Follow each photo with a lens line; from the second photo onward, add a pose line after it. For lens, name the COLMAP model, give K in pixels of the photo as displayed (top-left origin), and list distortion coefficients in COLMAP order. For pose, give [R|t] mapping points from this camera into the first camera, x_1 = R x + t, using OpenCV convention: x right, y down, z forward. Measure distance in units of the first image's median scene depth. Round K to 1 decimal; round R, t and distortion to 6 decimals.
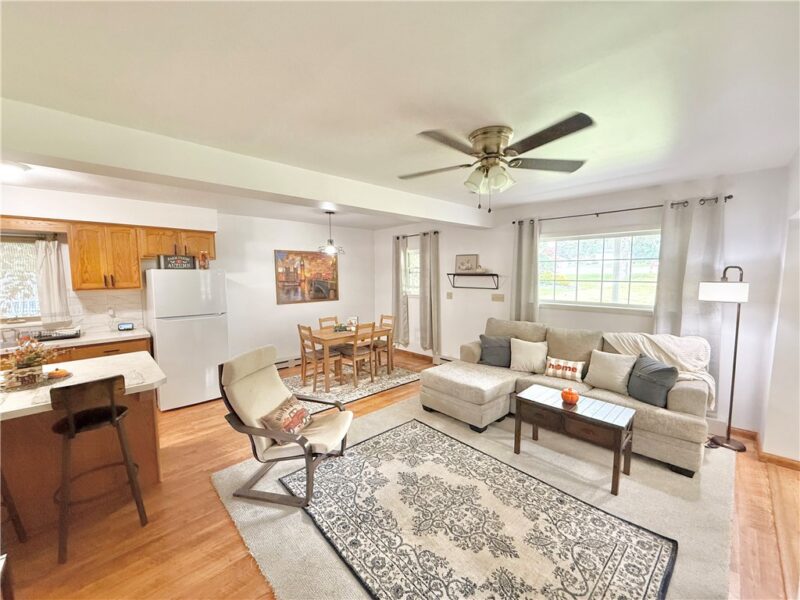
lens RADIAL K [[322.2, 0, 397.3], [0, 322.2, 299.3], [0, 0, 1]] dist [-0.002363, 0.000122]
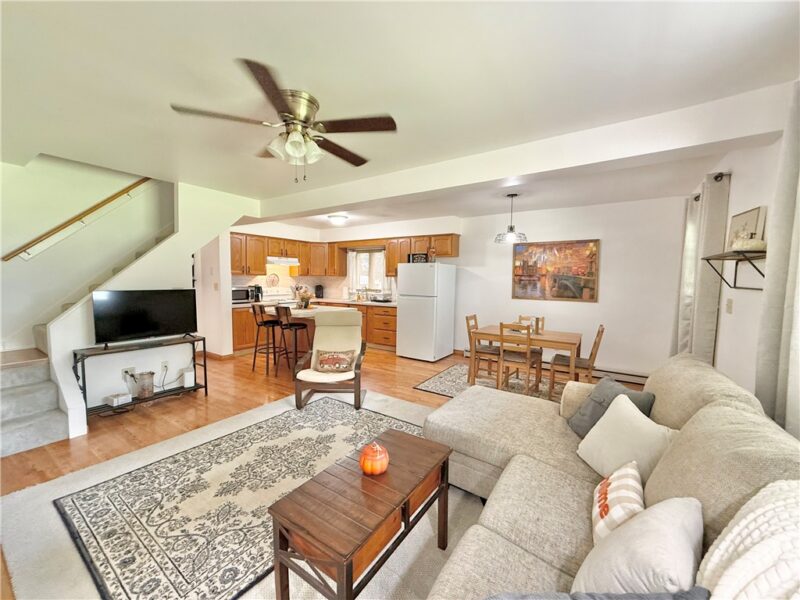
lens RADIAL K [[322.2, 0, 397.3], [0, 322.2, 300.6], [0, 0, 1]] dist [-0.002363, 0.000122]
pose [[0.215395, 0.077157, -0.973474, 1.211151], [-0.093992, 0.993883, 0.057978, -0.003904], [0.971993, 0.079010, 0.221330, 1.026764]]
